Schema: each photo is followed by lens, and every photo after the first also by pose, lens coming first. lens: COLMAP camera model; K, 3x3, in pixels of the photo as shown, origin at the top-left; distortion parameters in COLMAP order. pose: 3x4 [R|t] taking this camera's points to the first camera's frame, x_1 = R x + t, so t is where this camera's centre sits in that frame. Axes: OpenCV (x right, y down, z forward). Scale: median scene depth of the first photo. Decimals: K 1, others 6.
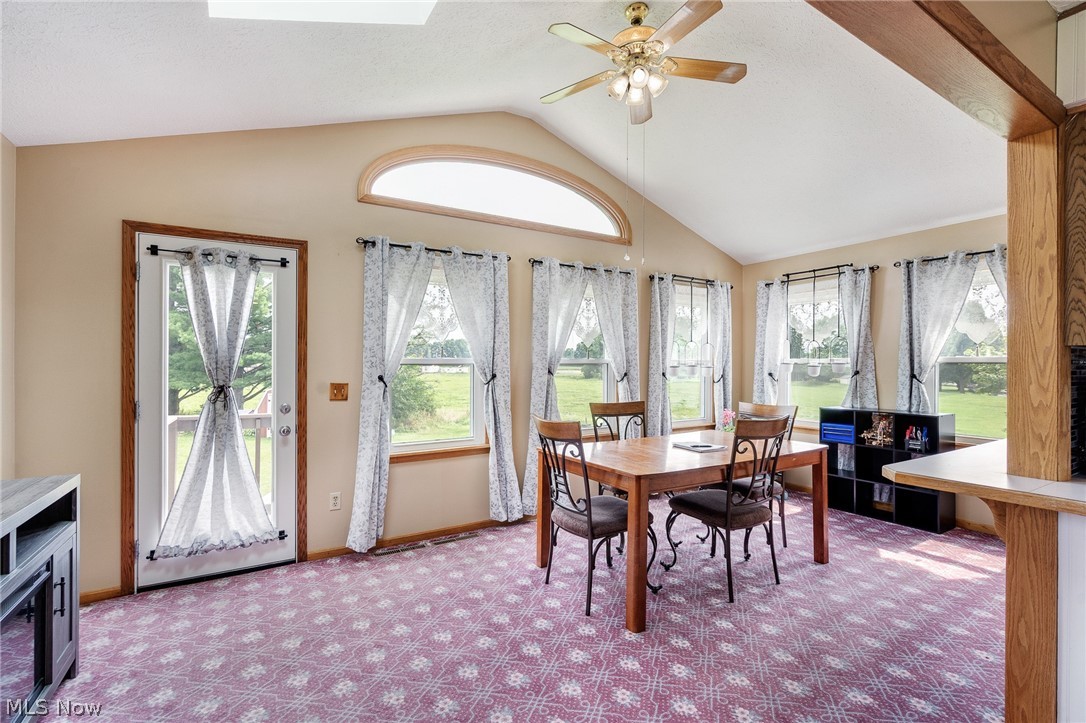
lens RADIAL K [[493.4, 0, 543.0], [0, 493.4, 361.5], [0, 0, 1]] dist [-0.001328, 0.000383]
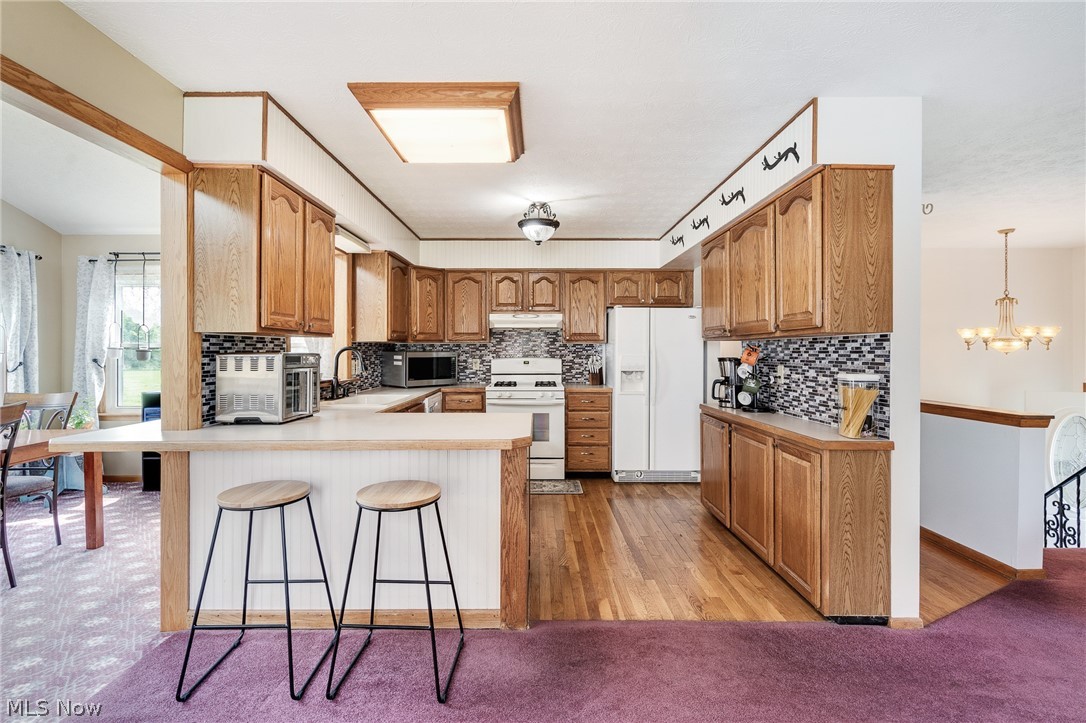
lens RADIAL K [[495.8, 0, 543.2], [0, 495.8, 350.0], [0, 0, 1]] dist [-0.002785, 0.000665]
pose [[0.523945, -0.002426, 0.851749, 0.174342], [-0.000234, 0.999995, 0.002992, 0.006077], [-0.851752, -0.001767, 0.523942, -0.262531]]
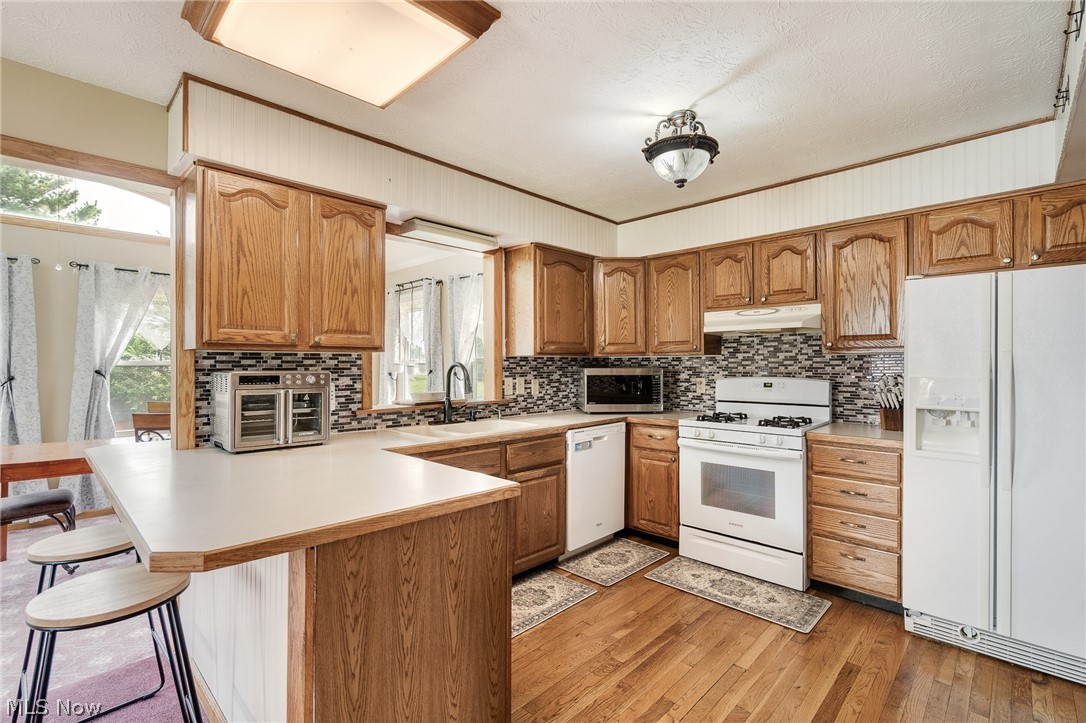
lens RADIAL K [[501.6, 0, 543.0], [0, 501.6, 361.5], [0, 0, 1]] dist [-0.007251, 0.000767]
pose [[0.969943, -0.004165, 0.243298, 0.767816], [0.004841, 0.999986, -0.002181, 0.003260], [-0.243285, 0.003293, 0.969949, -0.263968]]
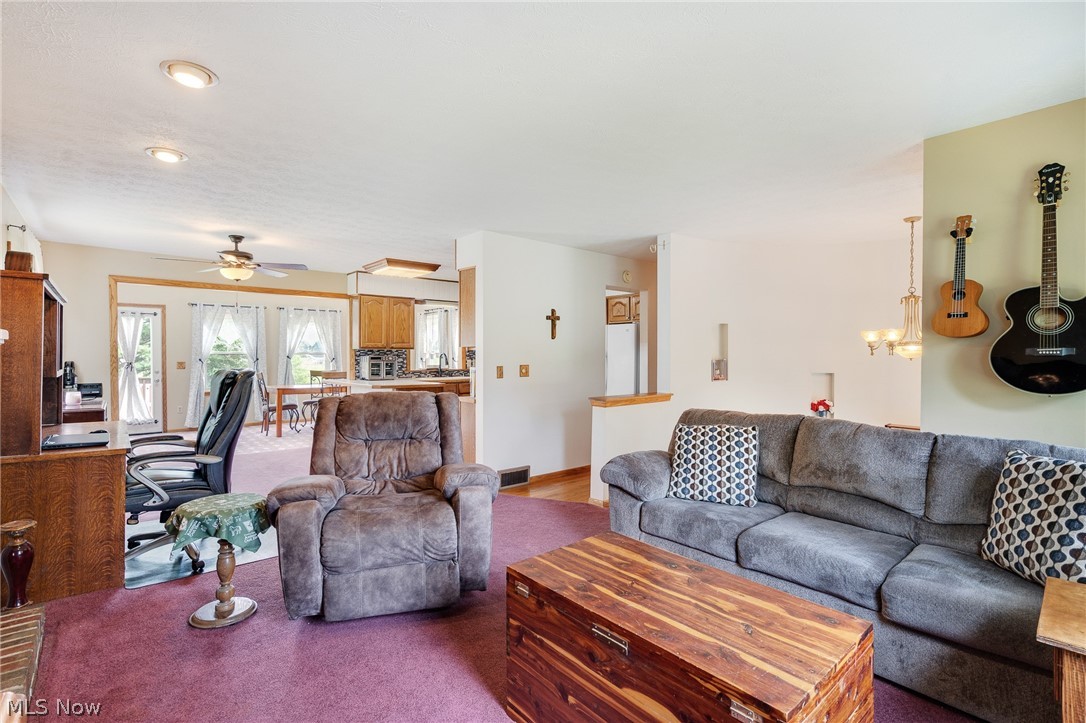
lens RADIAL K [[501.6, 0, 543.0], [0, 501.6, 361.5], [0, 0, 1]] dist [-0.007251, 0.000767]
pose [[0.986360, -0.005771, 0.164498, 0.907810], [0.002773, 0.999826, 0.018448, 0.000243], [-0.164576, -0.017740, 0.986205, -1.664852]]
